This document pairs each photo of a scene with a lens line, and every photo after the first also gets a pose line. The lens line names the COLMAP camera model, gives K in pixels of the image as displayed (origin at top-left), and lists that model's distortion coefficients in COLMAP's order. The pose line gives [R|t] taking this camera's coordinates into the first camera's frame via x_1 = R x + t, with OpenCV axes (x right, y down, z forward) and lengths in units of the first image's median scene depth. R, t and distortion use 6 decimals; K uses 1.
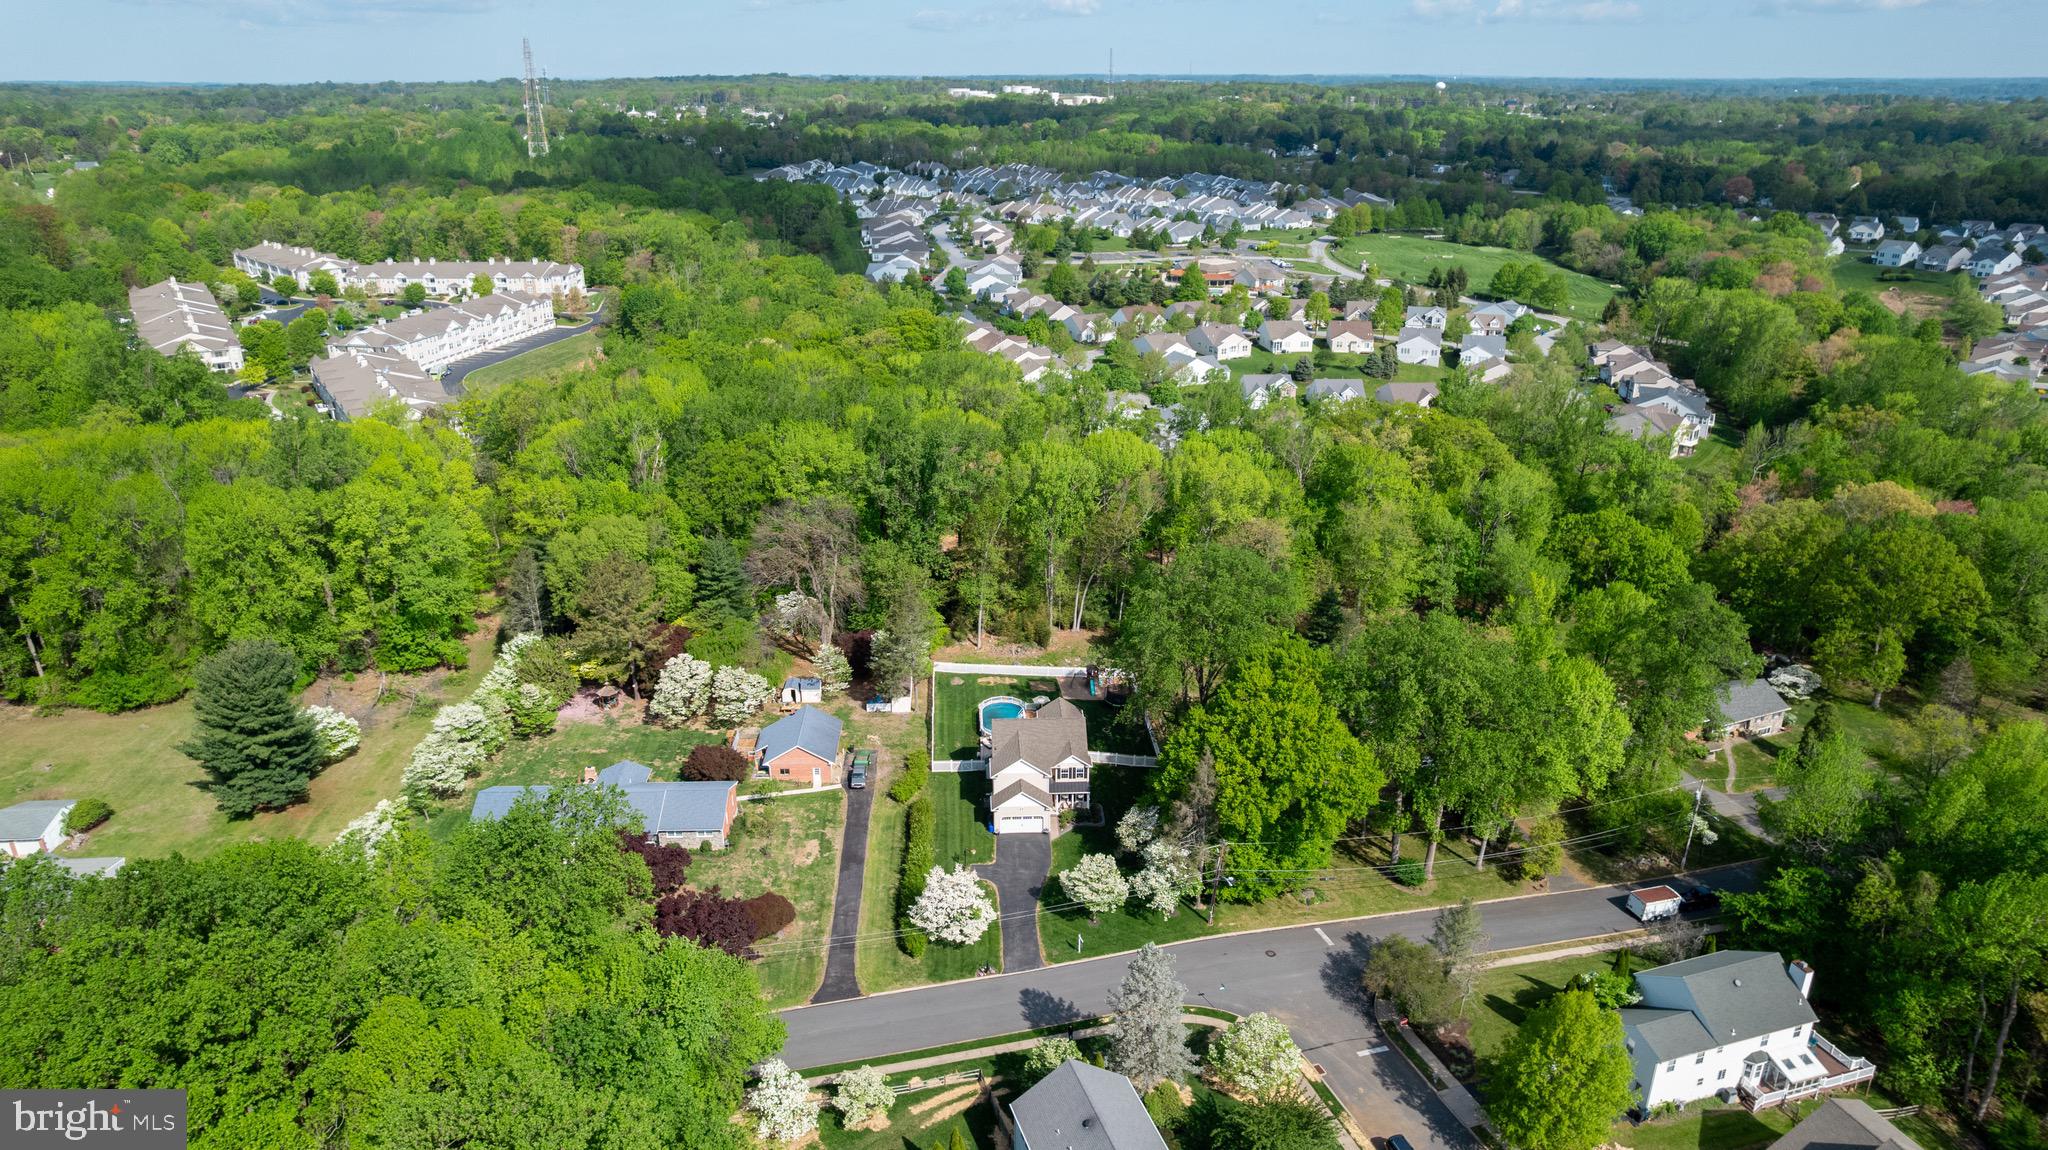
lens RADIAL K [[1314.5, 0, 1024.0], [0, 1314.5, 575.0], [0, 0, 1]] dist [-0.068710, 0.056332]
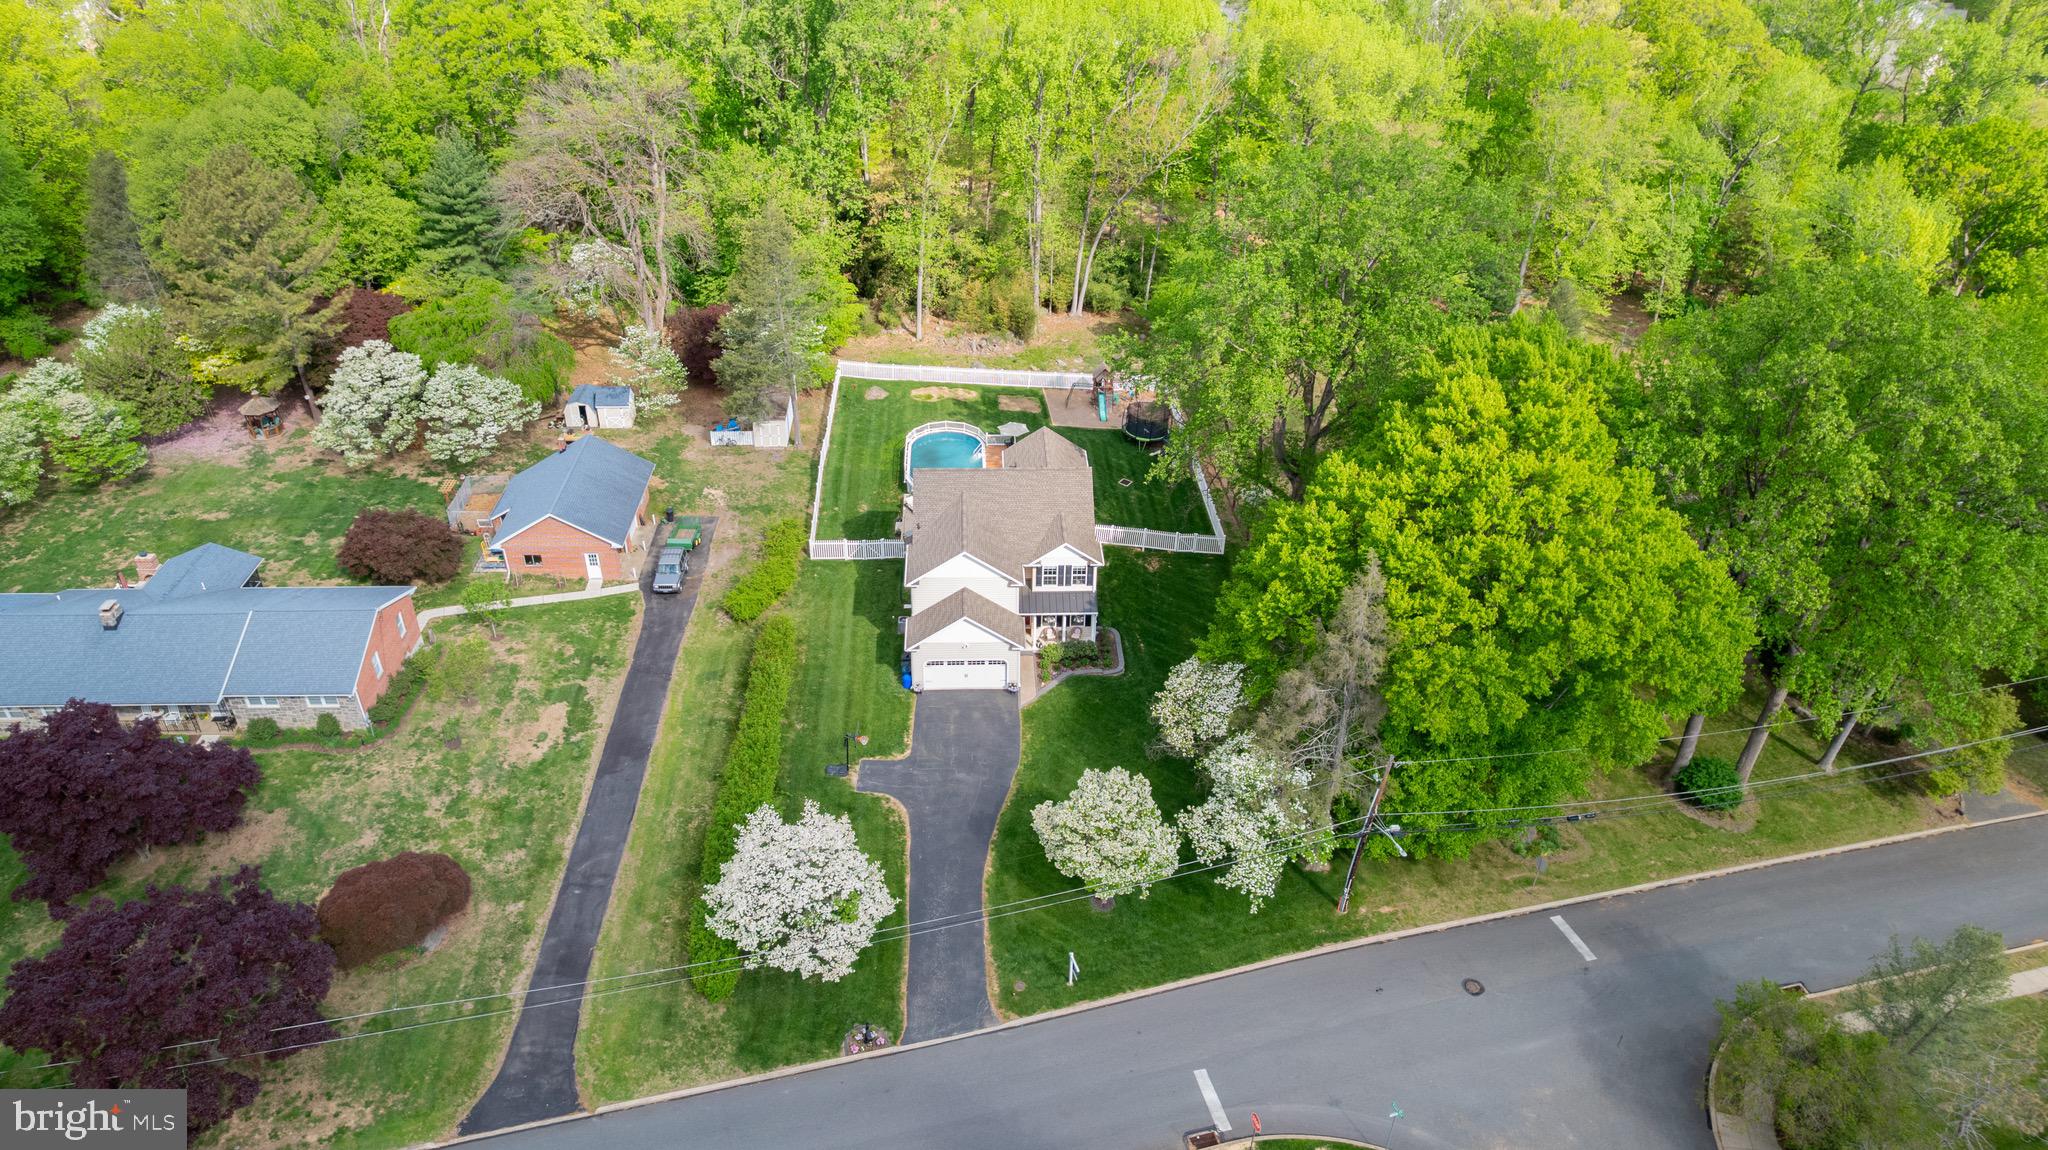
lens RADIAL K [[1349.5, 0, 1021.8], [0, 1349.5, 601.5], [0, 0, 1]] dist [-0.040222, 0.001812]
pose [[0.999899, 0.013544, 0.004200, 0.016408], [-0.014149, 0.972493, 0.232502, 0.034002], [-0.000935, -0.232538, 0.972587, 0.442726]]
